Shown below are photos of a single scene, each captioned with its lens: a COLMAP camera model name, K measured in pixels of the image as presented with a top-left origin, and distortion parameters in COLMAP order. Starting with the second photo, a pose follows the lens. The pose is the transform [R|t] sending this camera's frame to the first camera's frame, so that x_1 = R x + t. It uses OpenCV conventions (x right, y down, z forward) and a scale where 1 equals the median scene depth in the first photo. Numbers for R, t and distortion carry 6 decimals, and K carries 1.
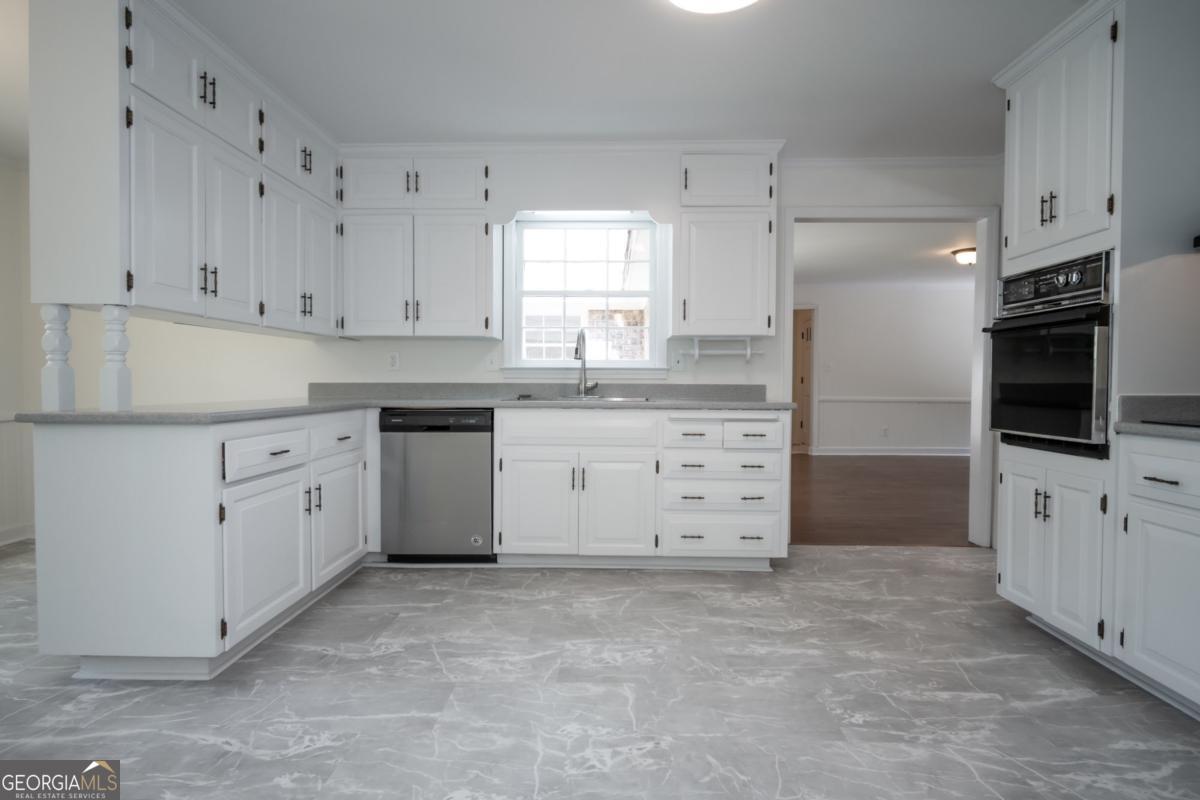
lens RADIAL K [[616.3, 0, 600.6], [0, 616.3, 399.4], [0, 0, 1]] dist [0.001725, -0.000552]
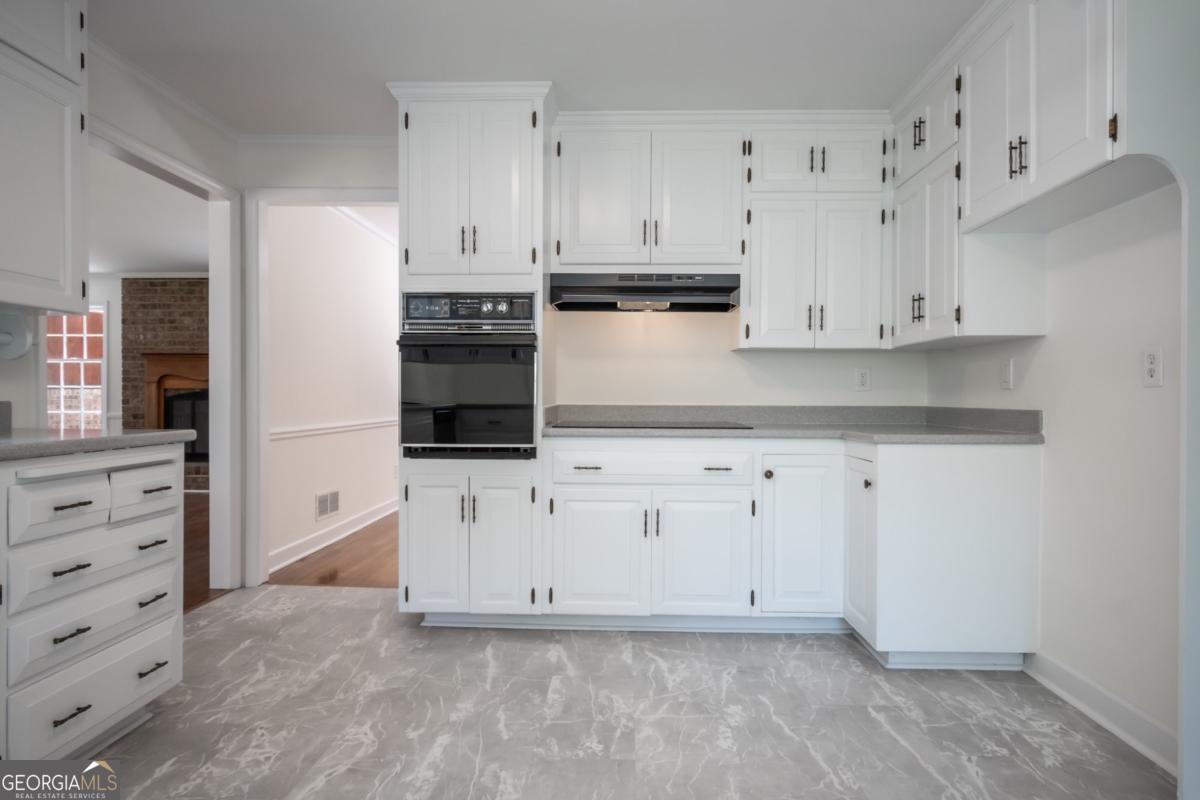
lens RADIAL K [[709.5, 0, 601.5], [0, 709.5, 396.1], [0, 0, 1]] dist [0.004100, 0.000138]
pose [[0.004024, -0.007831, 0.999961, -0.576793], [0.023008, 0.999705, 0.007737, -0.035069], [-0.999727, 0.022976, 0.004203, 0.799739]]
